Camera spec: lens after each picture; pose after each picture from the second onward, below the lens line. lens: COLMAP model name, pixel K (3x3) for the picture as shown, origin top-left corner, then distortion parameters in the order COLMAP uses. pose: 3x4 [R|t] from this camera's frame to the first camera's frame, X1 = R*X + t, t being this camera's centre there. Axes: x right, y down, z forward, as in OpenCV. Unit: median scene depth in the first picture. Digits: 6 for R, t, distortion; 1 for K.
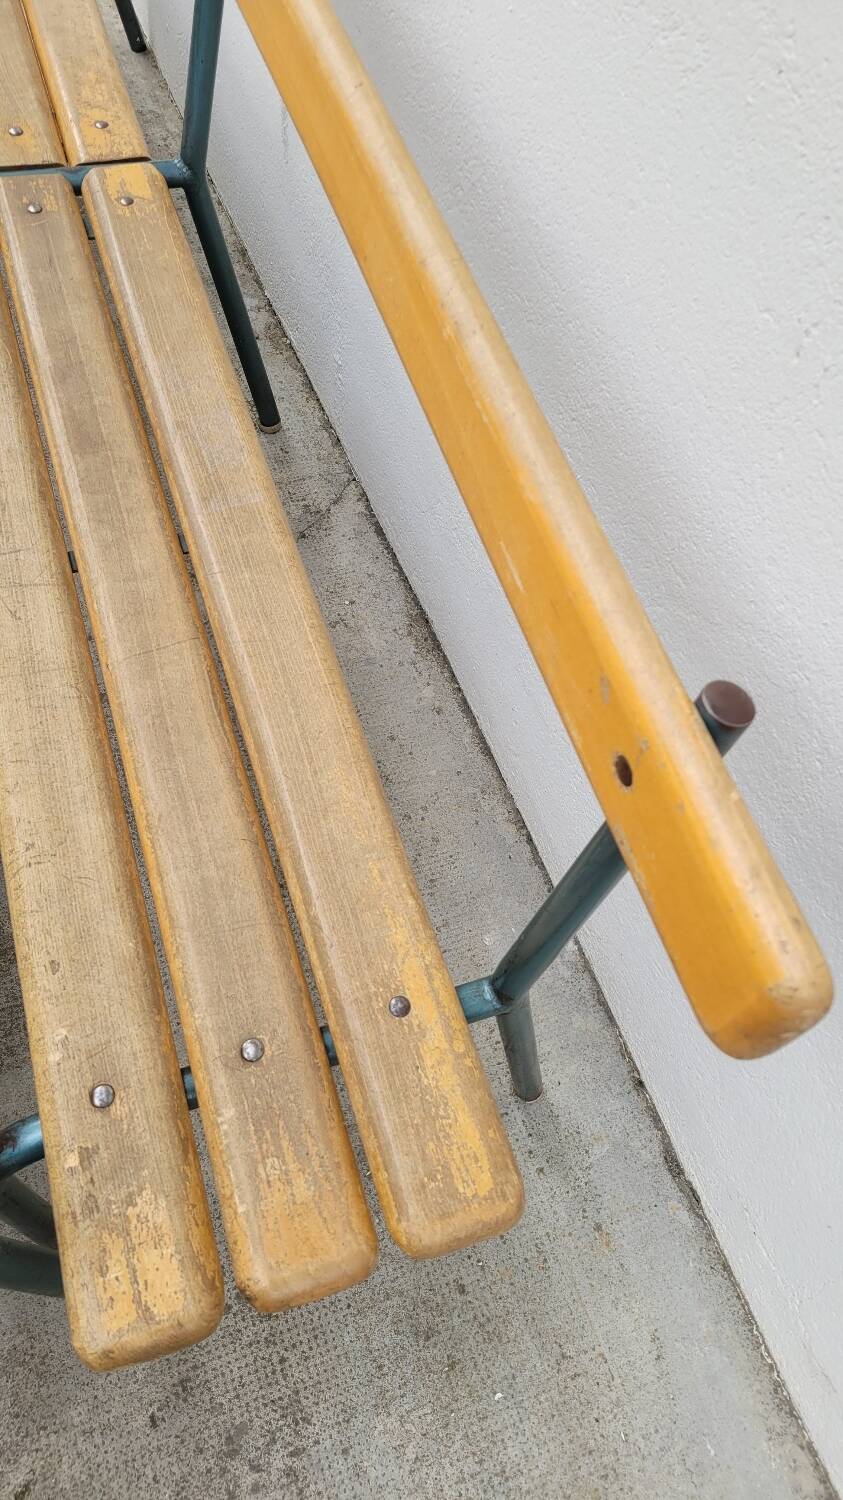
lens RADIAL K [[1129.4, 0, 442.0], [0, 1129.4, 744.2], [0, 0, 1]] dist [0.050631, -0.031922]
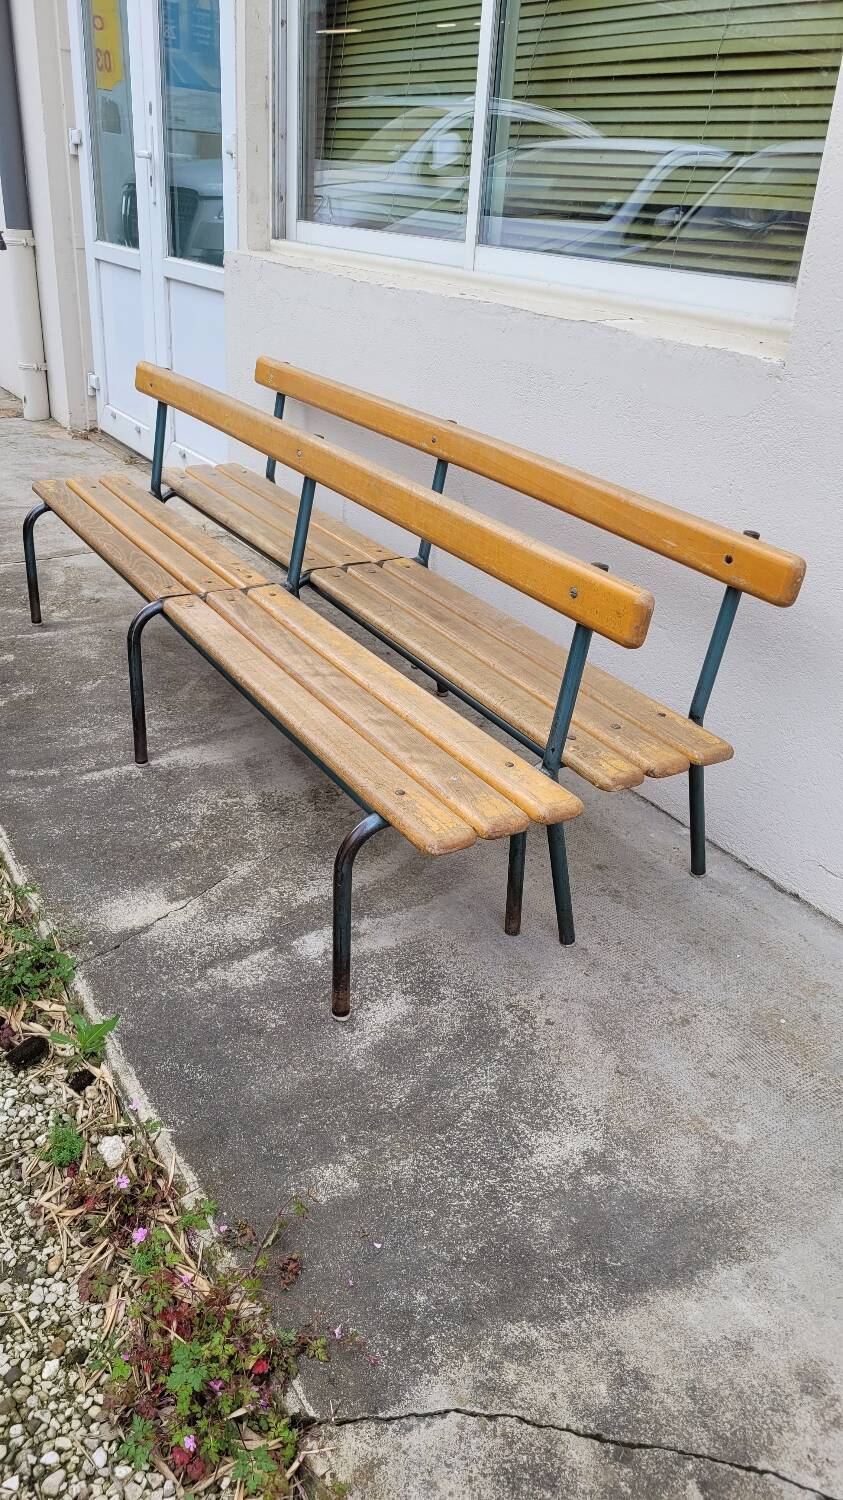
lens RADIAL K [[1129.4, 0, 423.1], [0, 1129.4, 754.1], [0, 0, 1]] dist [0.050631, -0.031922]
pose [[0.979876, -0.144492, 0.137716, -0.629653], [0.193899, 0.852850, -0.484820, 0.975051], [-0.047399, 0.501766, 0.863704, -0.787985]]
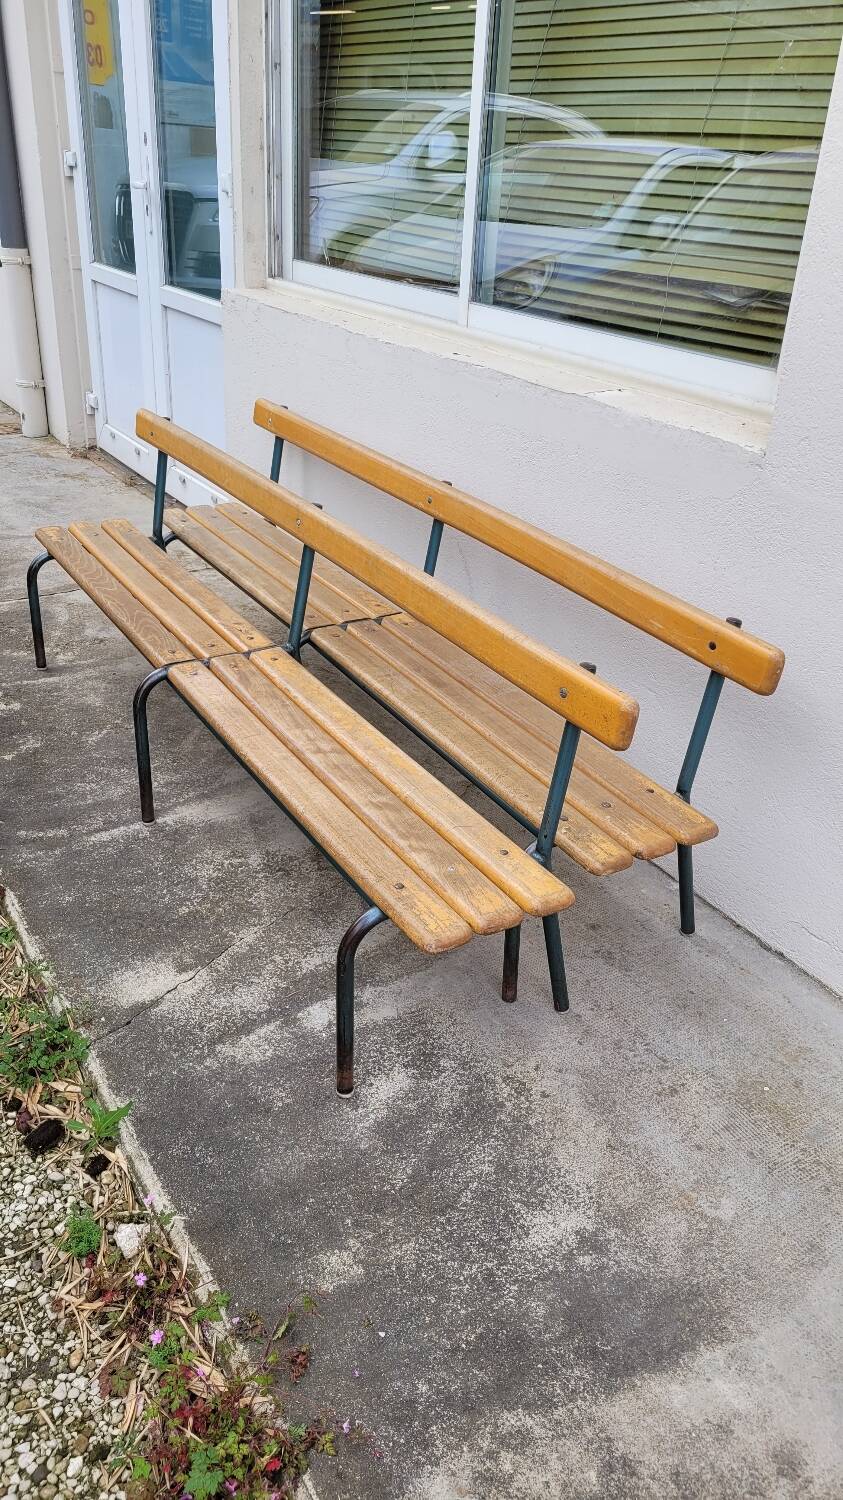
lens RADIAL K [[1129.4, 0, 442.4], [0, 1129.4, 750.6], [0, 0, 1]] dist [0.050631, -0.031922]
pose [[0.976249, -0.157267, 0.149012, -0.606862], [0.209597, 0.859664, -0.465883, 0.870263], [-0.054832, 0.486050, 0.872209, -0.925855]]
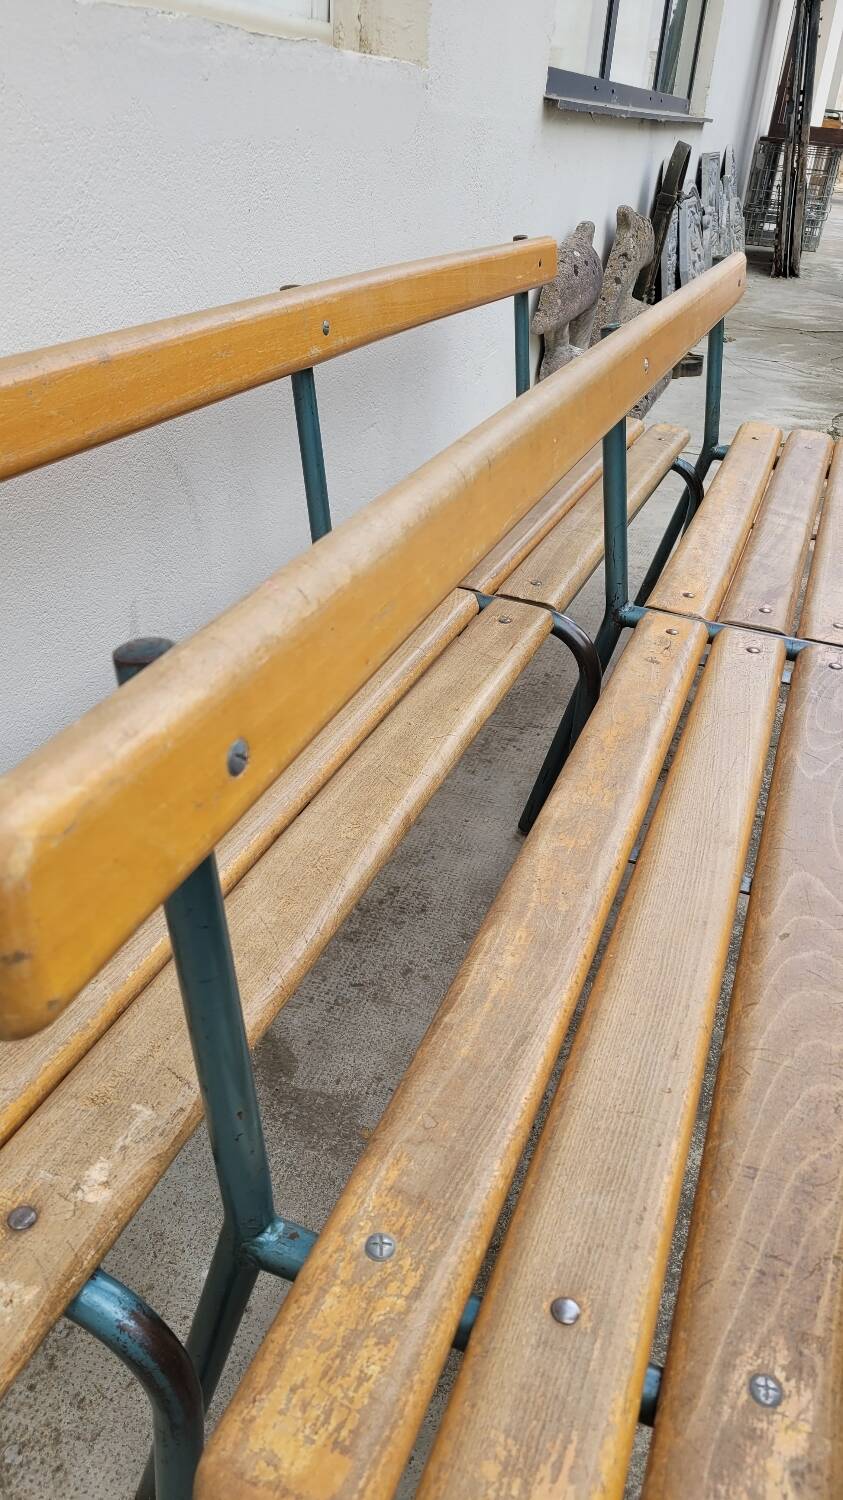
lens RADIAL K [[1129.4, 0, 417.1], [0, 1129.4, 770.8], [0, 0, 1]] dist [0.050631, -0.031922]
pose [[-0.755444, -0.470733, 0.455758, -1.012051], [0.444725, 0.142433, 0.884269, -1.606650], [-0.481169, 0.870703, 0.101746, 1.112191]]
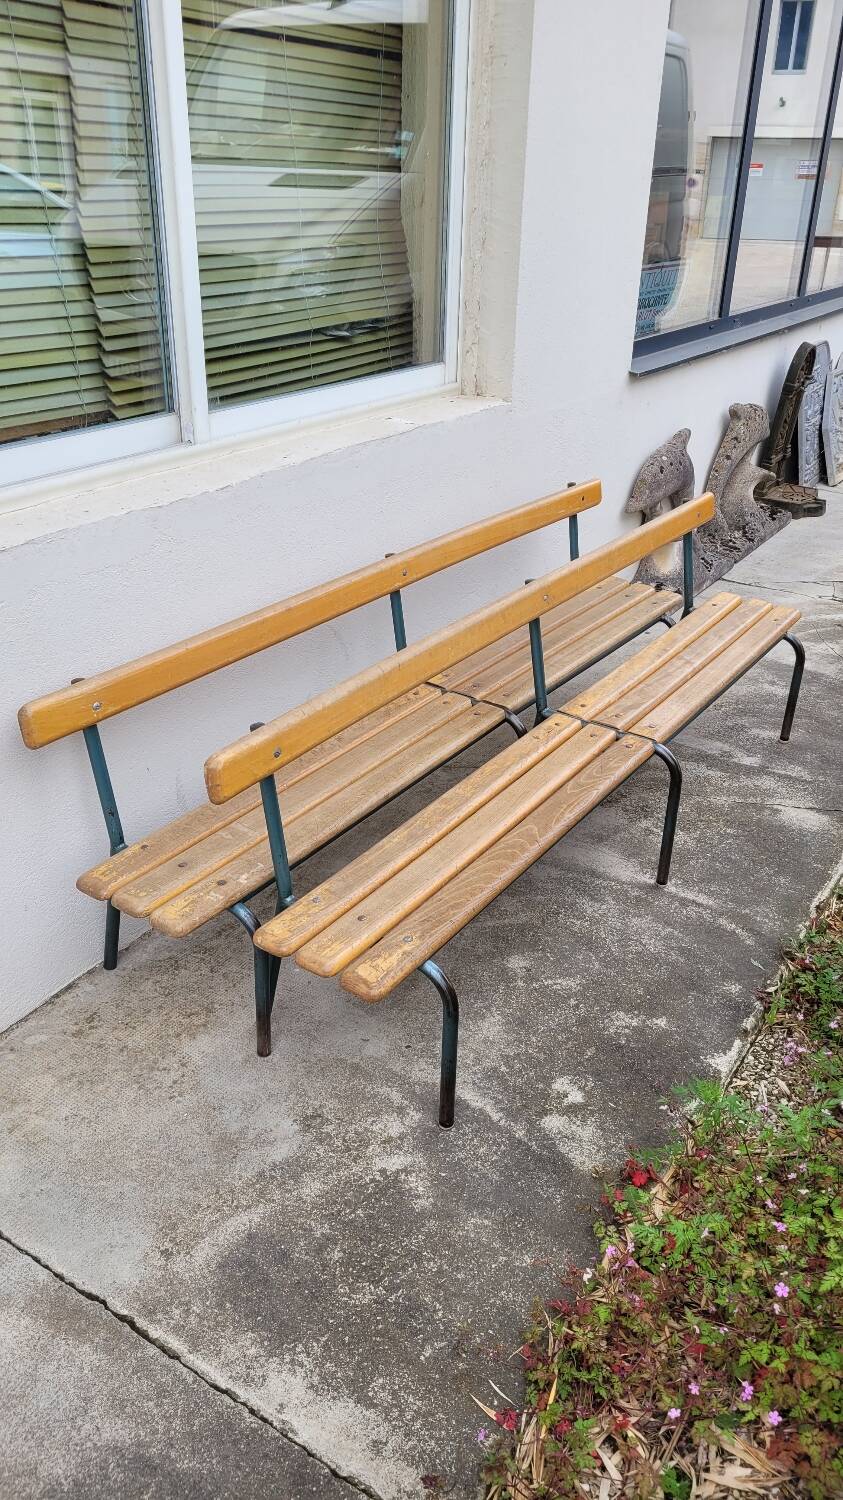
lens RADIAL K [[1129.4, 0, 433.9], [0, 1129.4, 756.8], [0, 0, 1]] dist [0.050631, -0.031922]
pose [[-0.594805, -0.487848, 0.638914, -2.008700], [0.616193, 0.233726, 0.752116, -2.408350], [-0.516249, 0.841057, 0.161587, 0.787083]]
